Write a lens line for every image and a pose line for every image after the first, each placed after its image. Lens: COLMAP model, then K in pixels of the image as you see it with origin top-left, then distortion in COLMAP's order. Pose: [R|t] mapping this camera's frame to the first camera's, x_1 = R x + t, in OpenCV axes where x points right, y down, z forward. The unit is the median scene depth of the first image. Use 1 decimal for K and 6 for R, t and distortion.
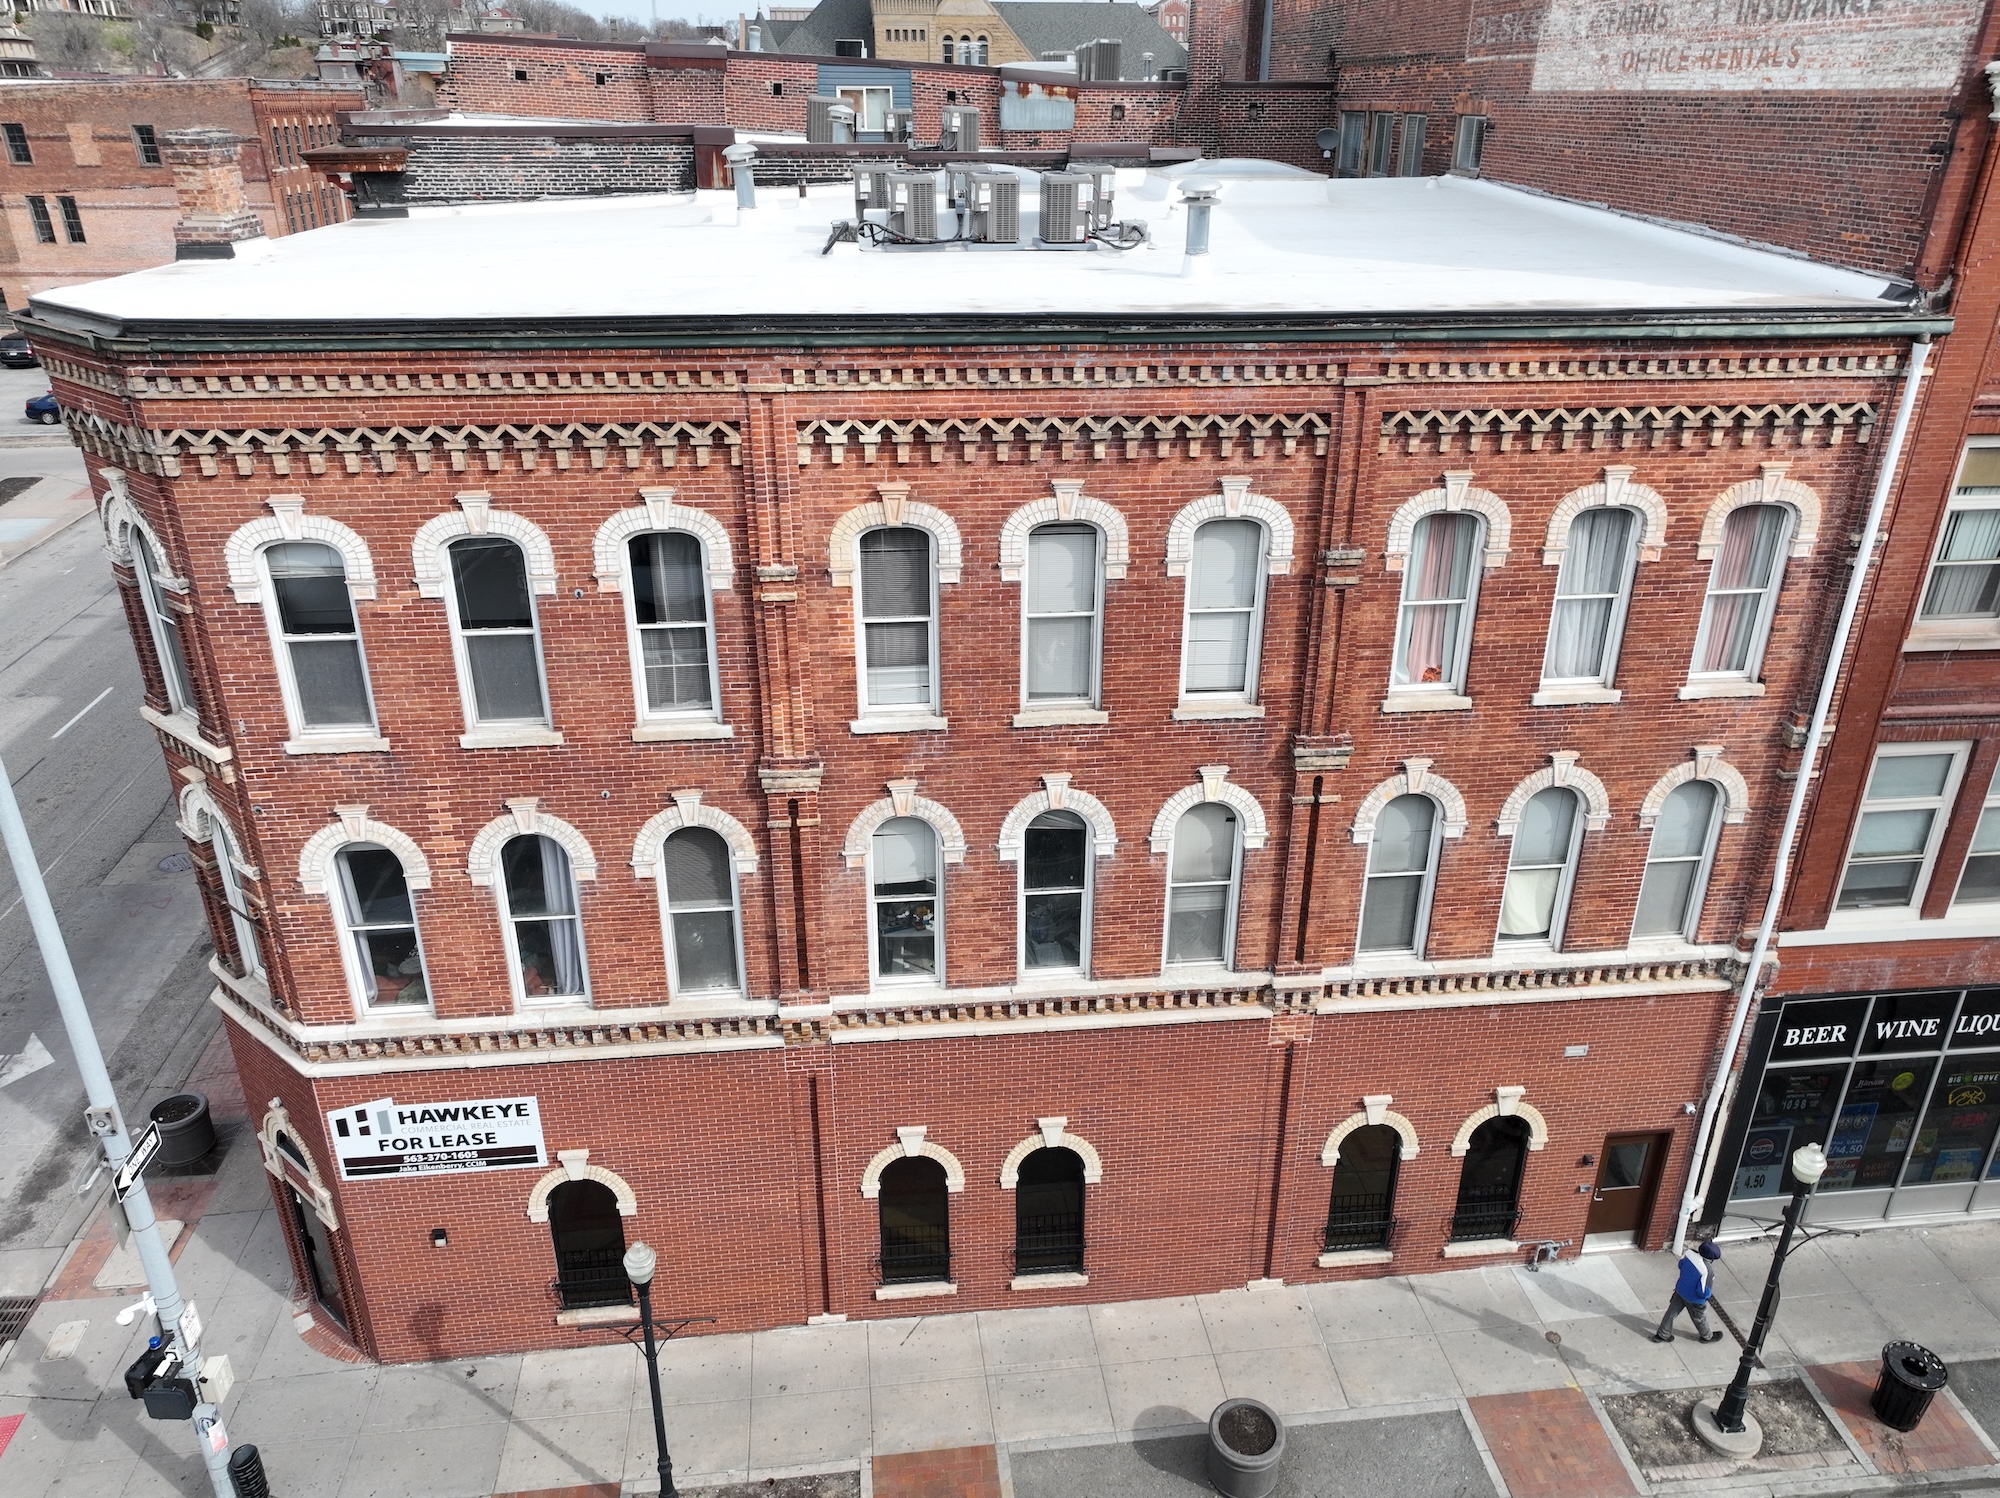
lens RADIAL K [[1414.8, 0, 992.5], [0, 1414.8, 741.6], [0, 0, 1]] dist [0.002272, 0.015235]
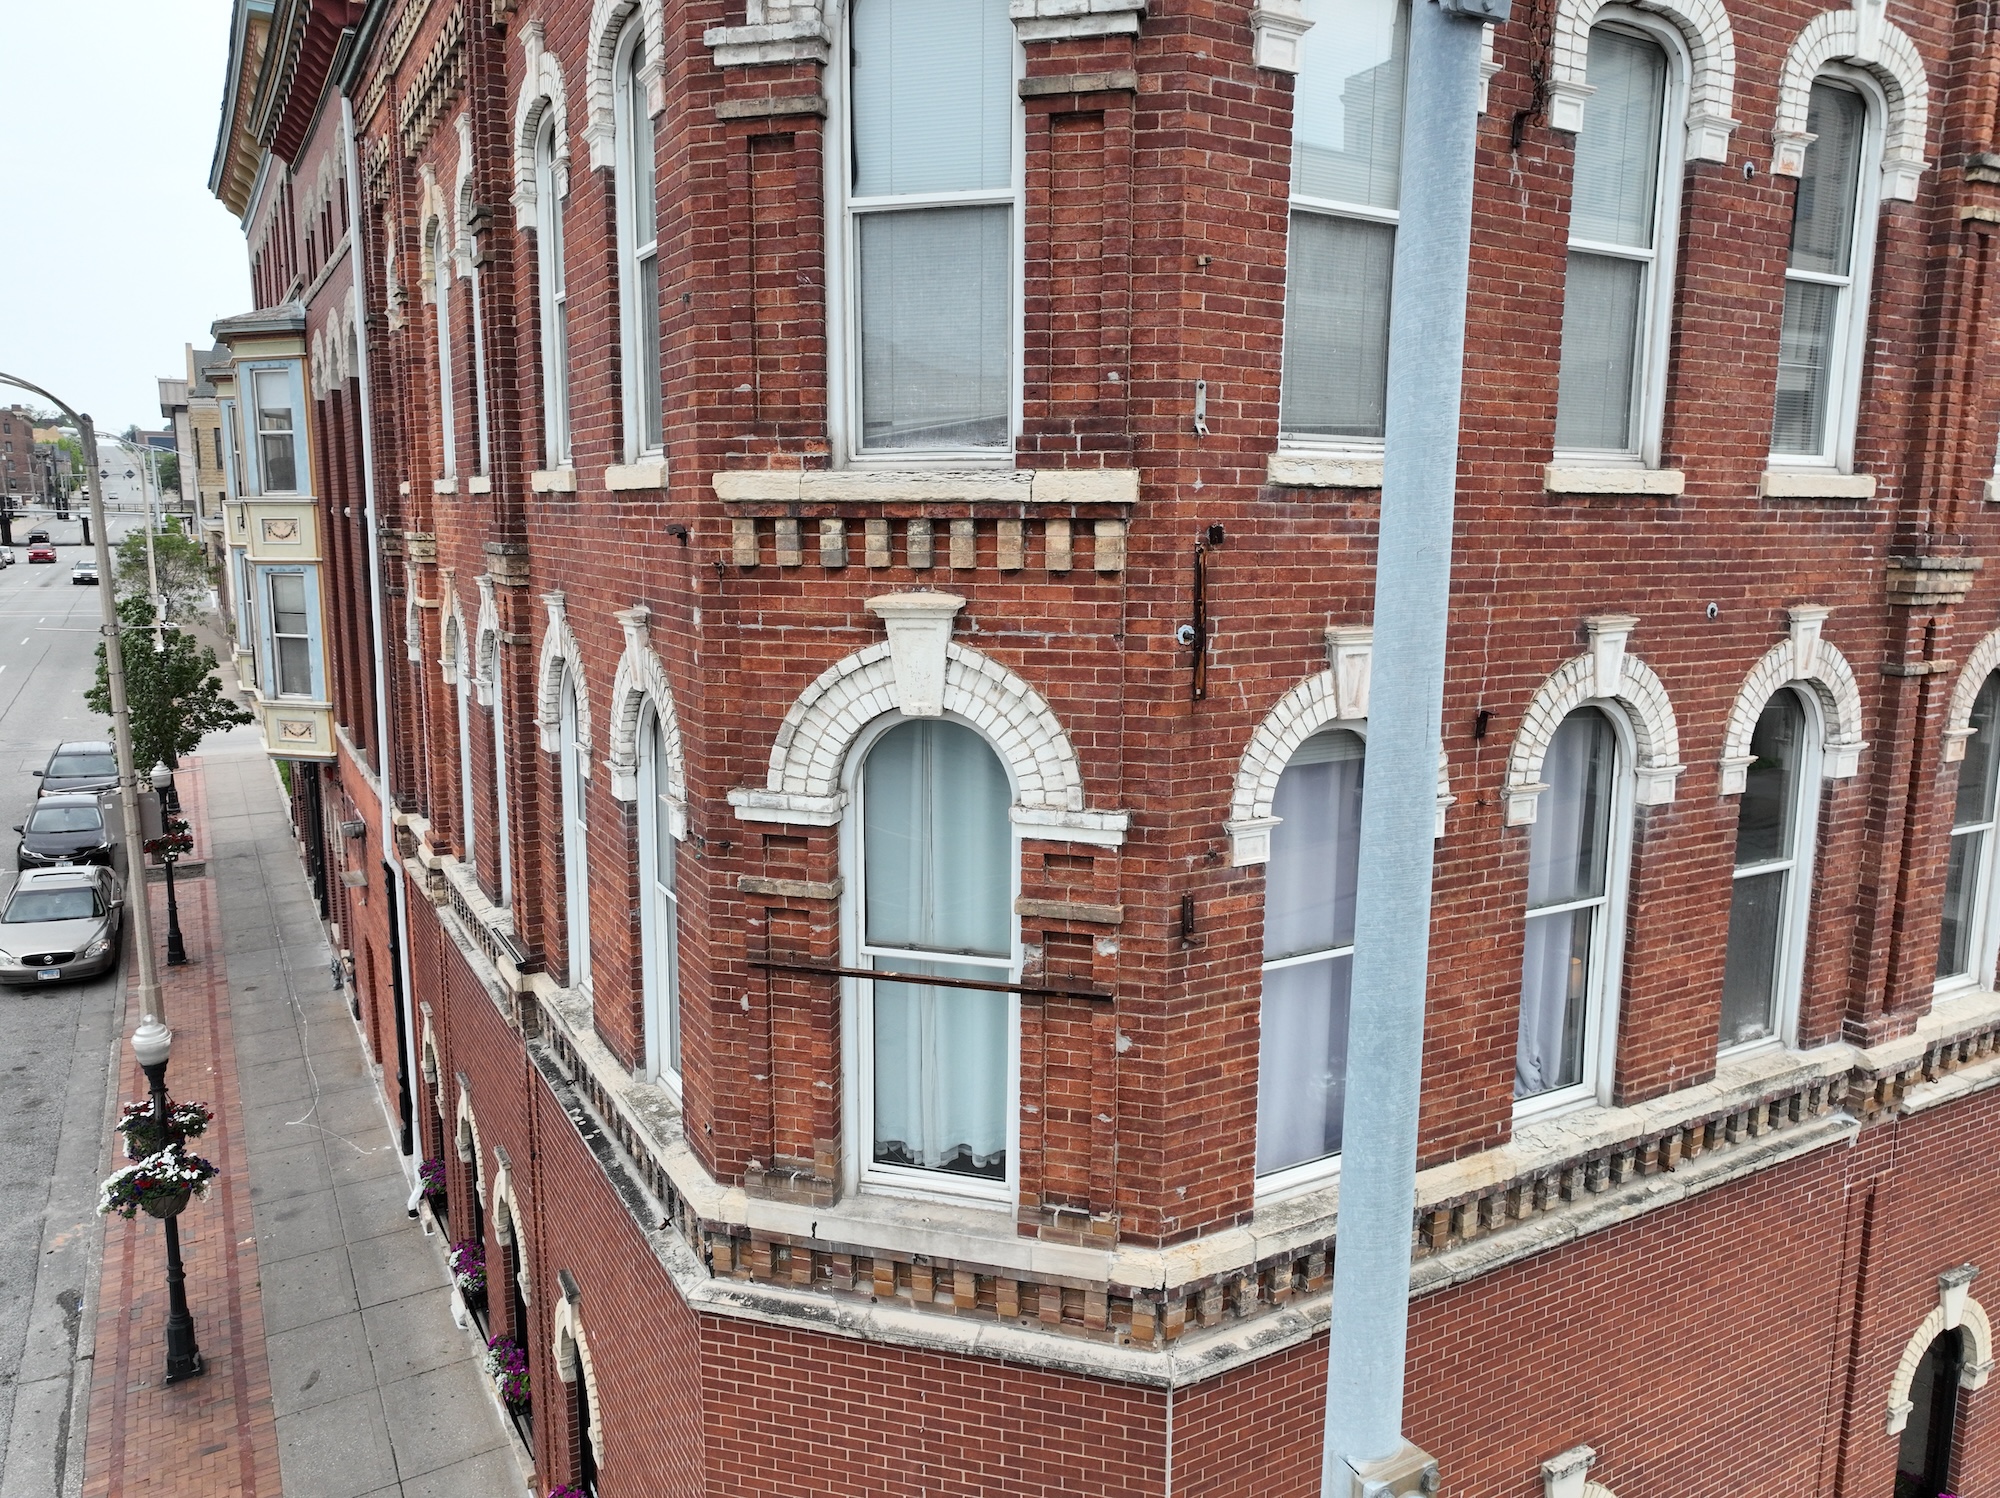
lens RADIAL K [[1414.8, 0, 998.8], [0, 1414.8, 746.3], [0, 0, 1]] dist [0.002272, 0.015235]
pose [[0.914624, -0.062916, 0.399381, -0.652440], [0.163800, 0.960781, -0.223762, 0.142157], [-0.369640, 0.270076, 0.889059, 0.604592]]
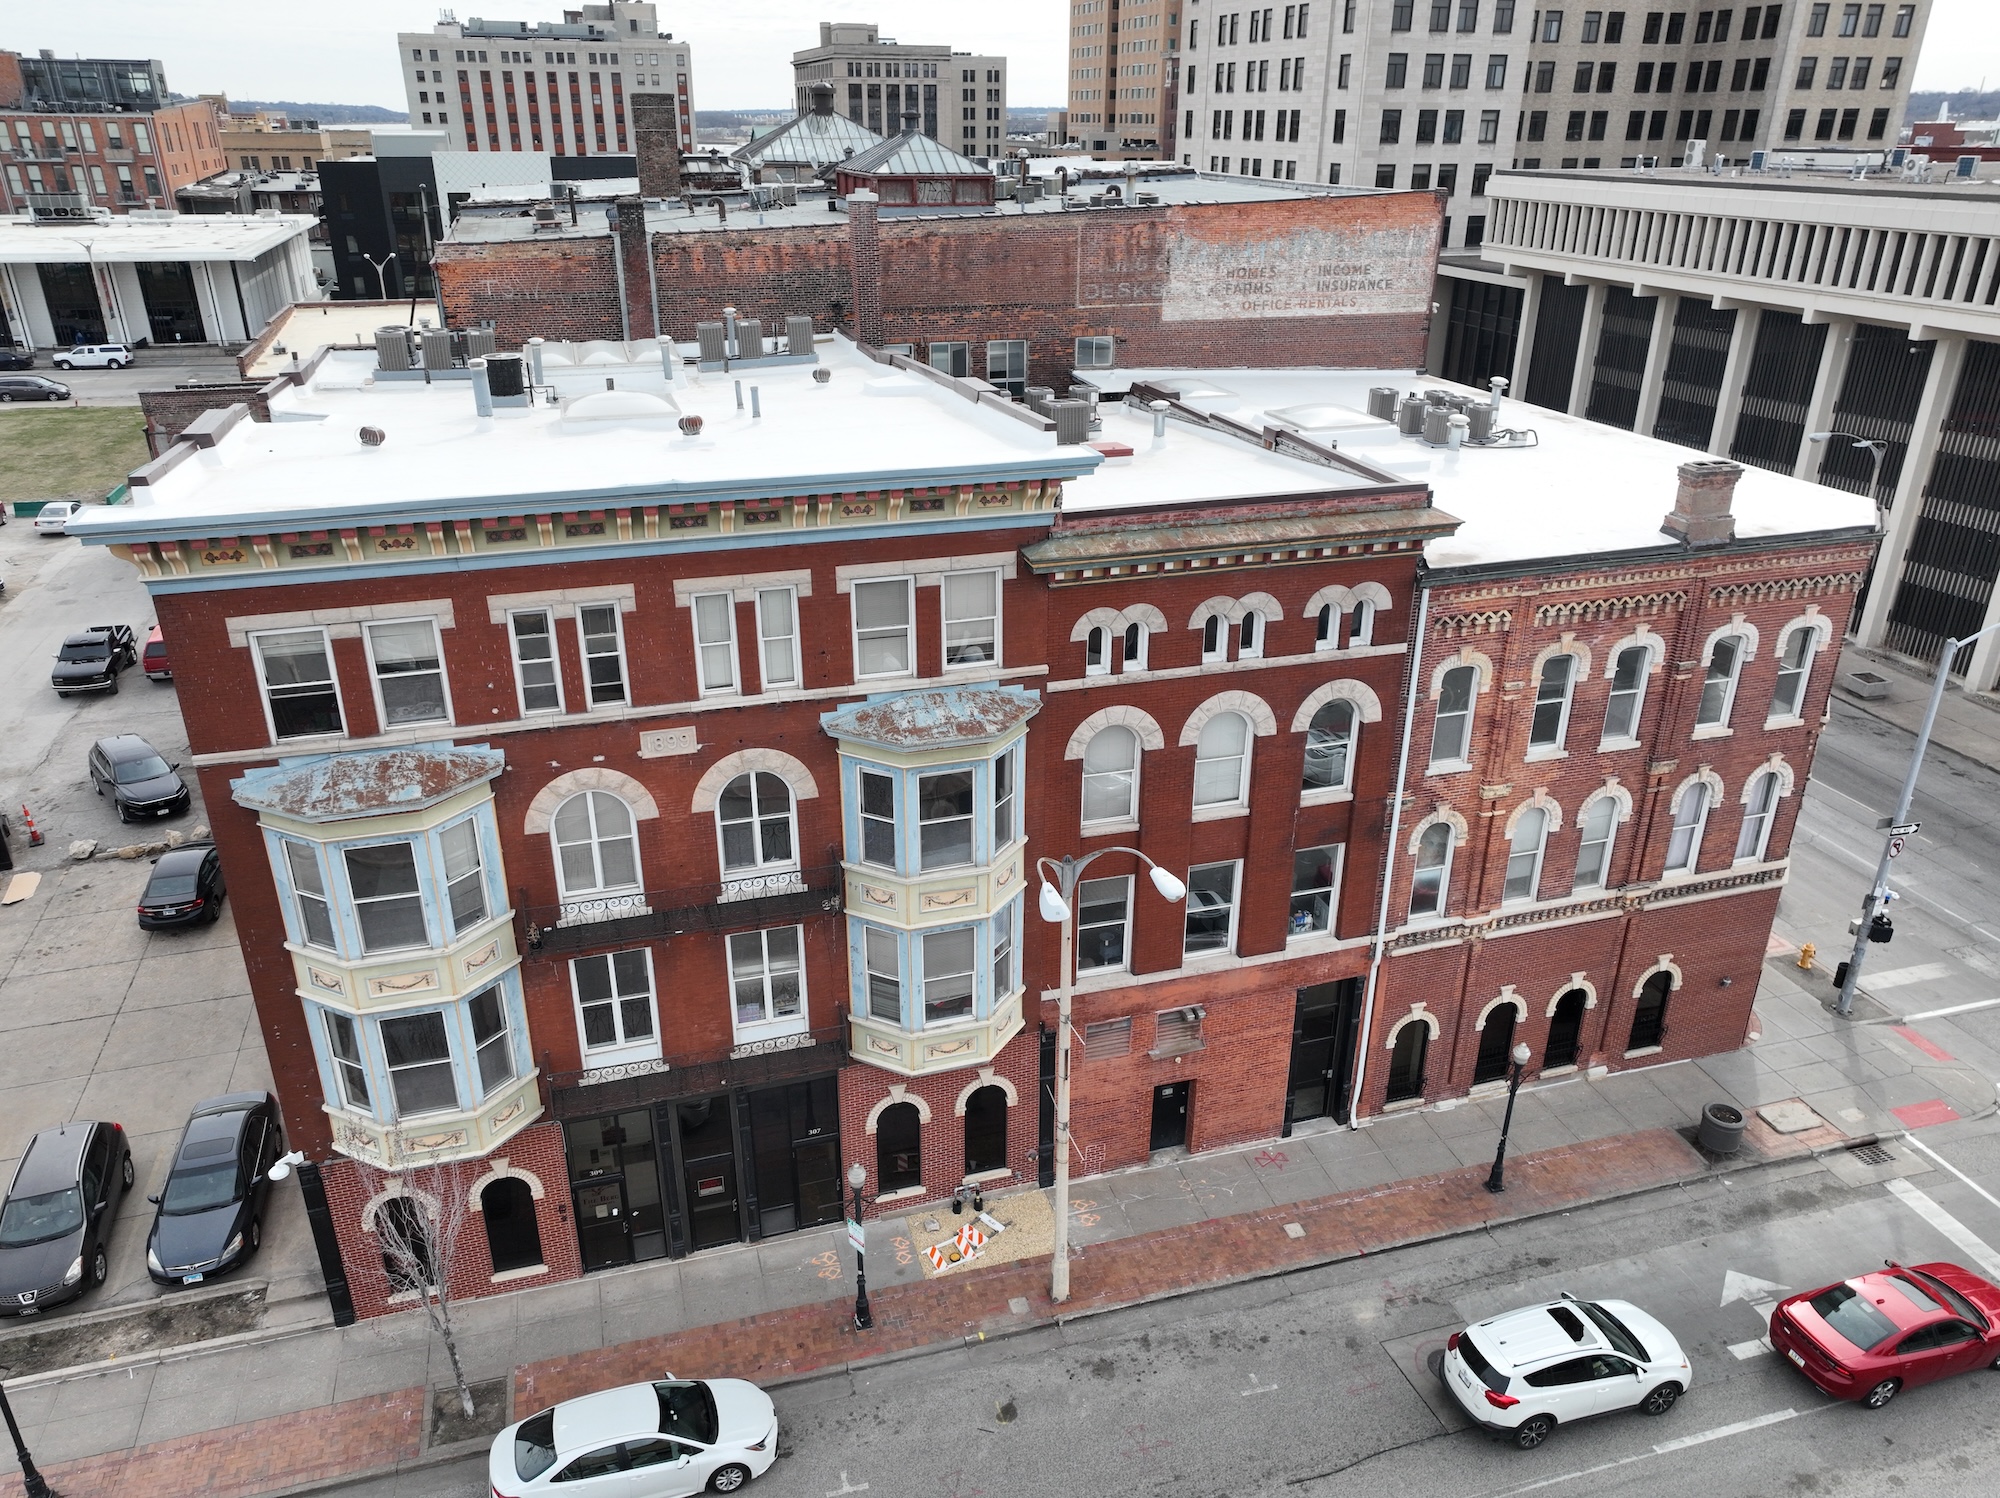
lens RADIAL K [[1414.8, 0, 1000.4], [0, 1414.8, 748.1], [0, 0, 1]] dist [0.002272, 0.015235]
pose [[-0.194033, -0.403066, 0.894365, -2.024808], [0.403274, 0.798322, 0.447272, -1.253038], [-0.894271, 0.447460, 0.007646, 1.914102]]
